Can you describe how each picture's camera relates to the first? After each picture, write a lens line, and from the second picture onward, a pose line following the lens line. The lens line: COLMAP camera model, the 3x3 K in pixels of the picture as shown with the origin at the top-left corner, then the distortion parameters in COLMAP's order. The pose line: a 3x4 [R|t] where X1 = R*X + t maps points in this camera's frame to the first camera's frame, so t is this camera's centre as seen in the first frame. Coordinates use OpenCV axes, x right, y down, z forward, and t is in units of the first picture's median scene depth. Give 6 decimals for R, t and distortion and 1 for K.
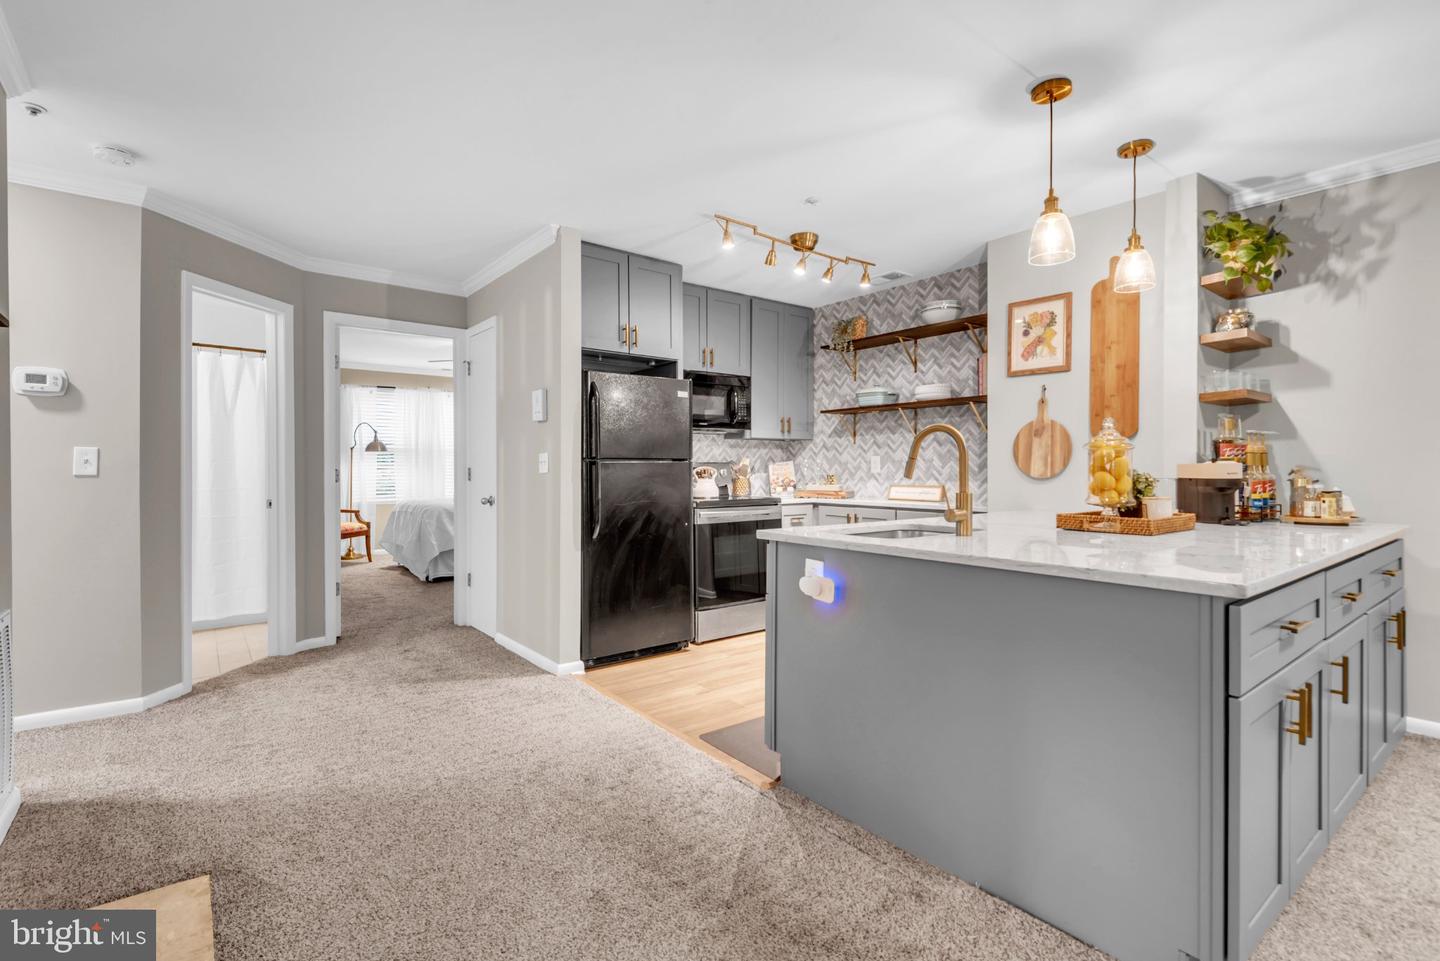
lens RADIAL K [[668.9, 0, 701.6], [0, 668.9, 473.4], [0, 0, 1]] dist [0.031790, -0.021375]
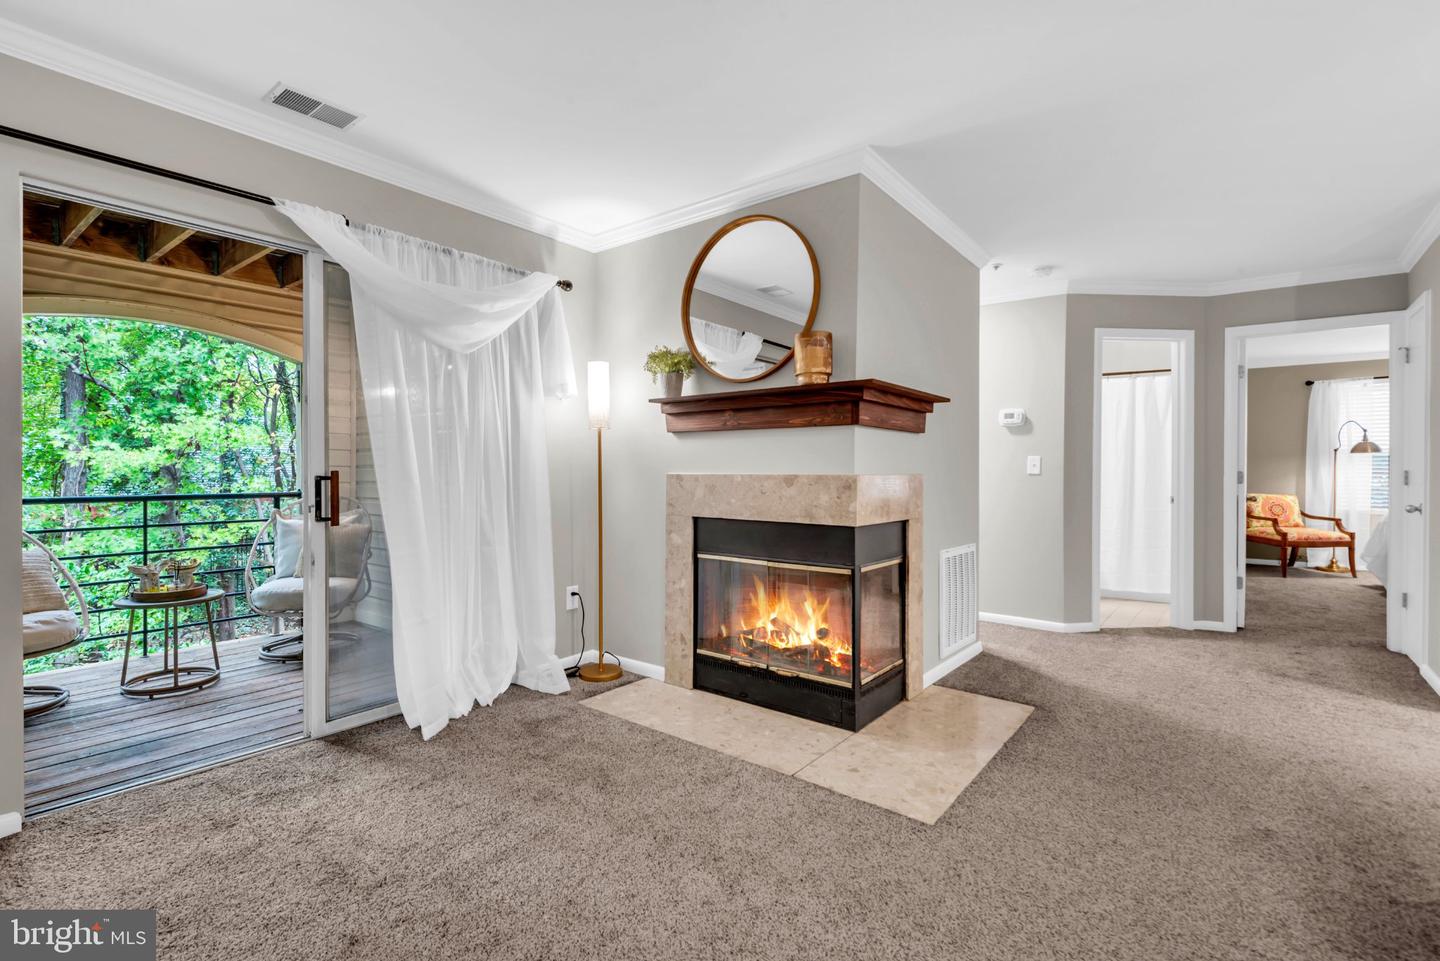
lens RADIAL K [[668.9, 0, 701.6], [0, 668.9, 473.4], [0, 0, 1]] dist [0.031790, -0.021375]
pose [[0.241703, 0.004771, -0.970339, 0.288347], [-0.012654, 0.999918, 0.001764, 0.005838], [0.970268, 0.011852, 0.241744, -0.093391]]
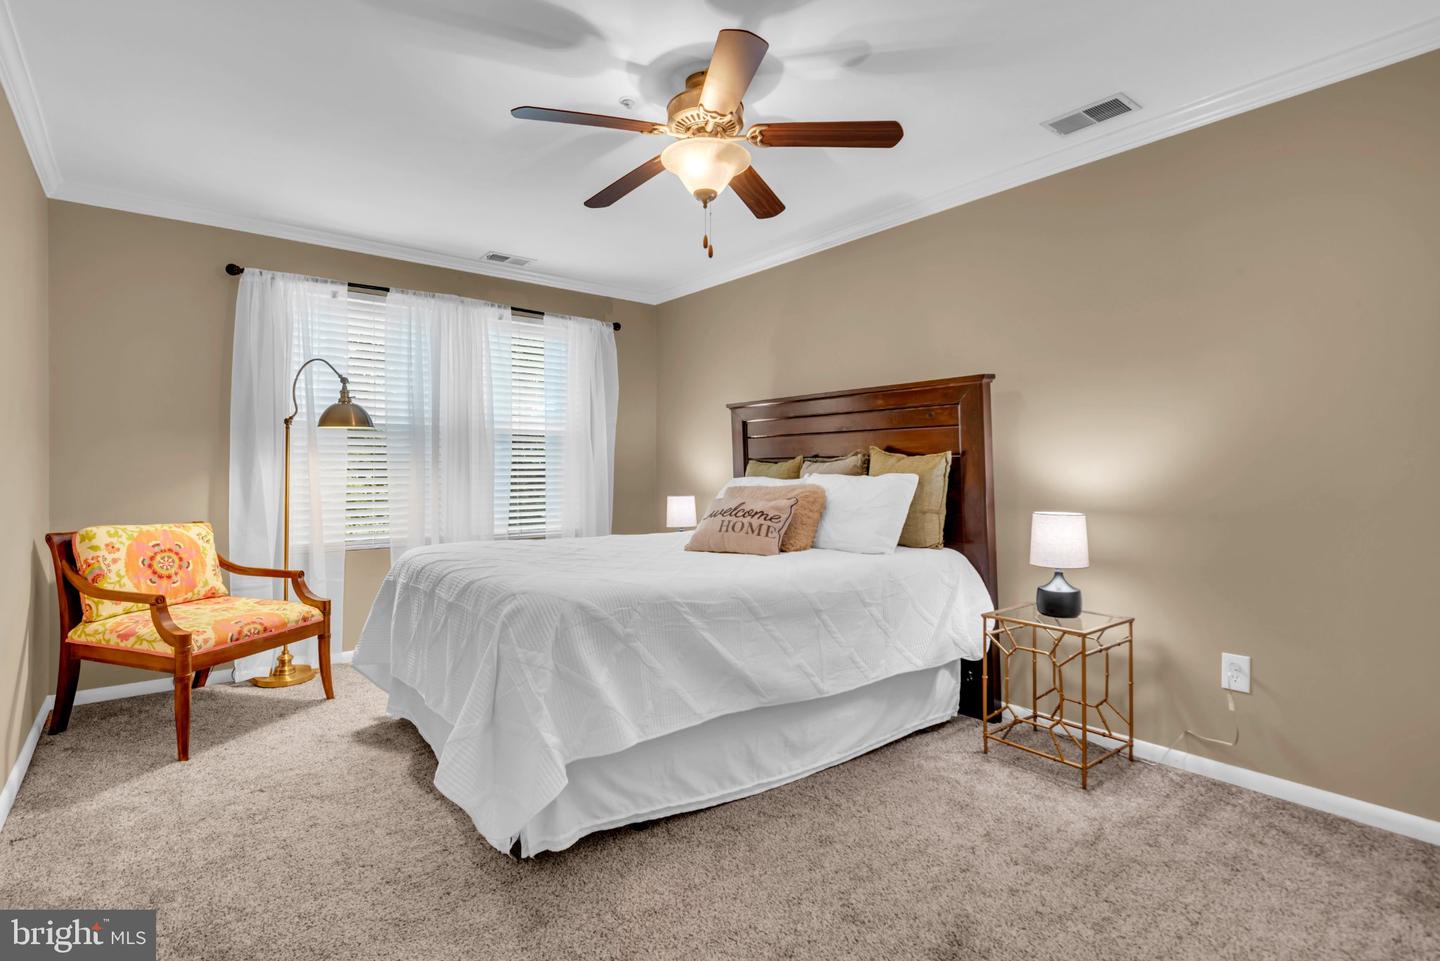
lens RADIAL K [[726.0, 0, 696.2], [0, 726.0, 474.6], [0, 0, 1]] dist [0.022204, -0.000319]
pose [[0.999956, 0.001325, -0.009308, -0.467031], [-0.001381, 0.999981, -0.006073, -0.002326], [0.009299, 0.006085, 0.999938, 0.980054]]
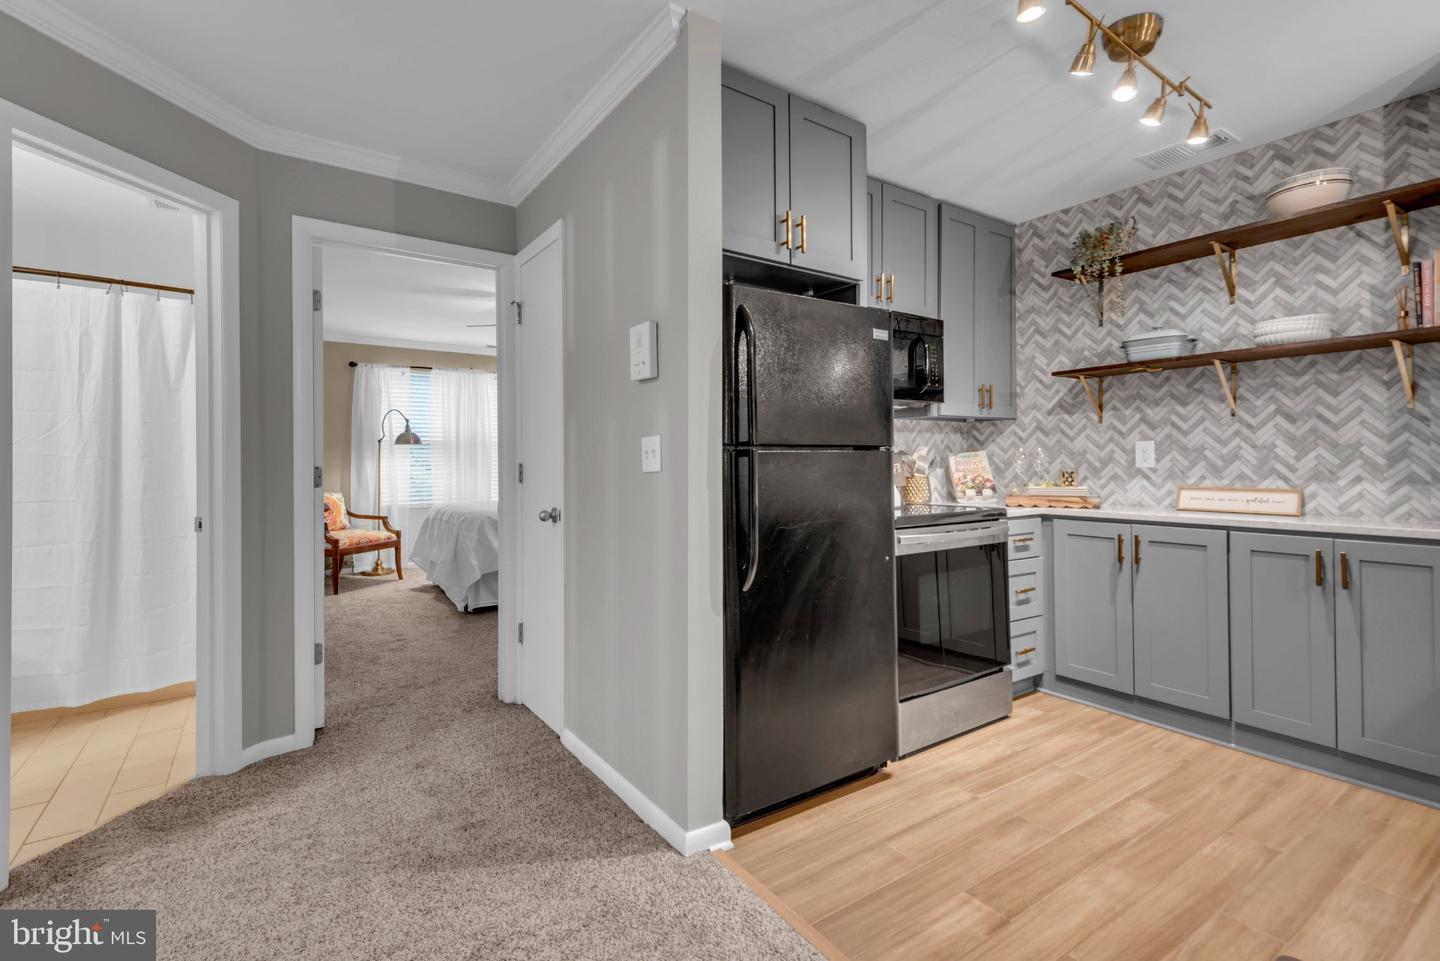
lens RADIAL K [[659.9, 0, 706.2], [0, 659.9, 459.6], [0, 0, 1]] dist [0.033492, -0.011220]
pose [[0.998399, -0.005945, -0.056255, -0.131265], [0.005221, 0.999902, -0.013022, -0.002602], [0.056327, 0.012708, 0.998331, 0.372755]]
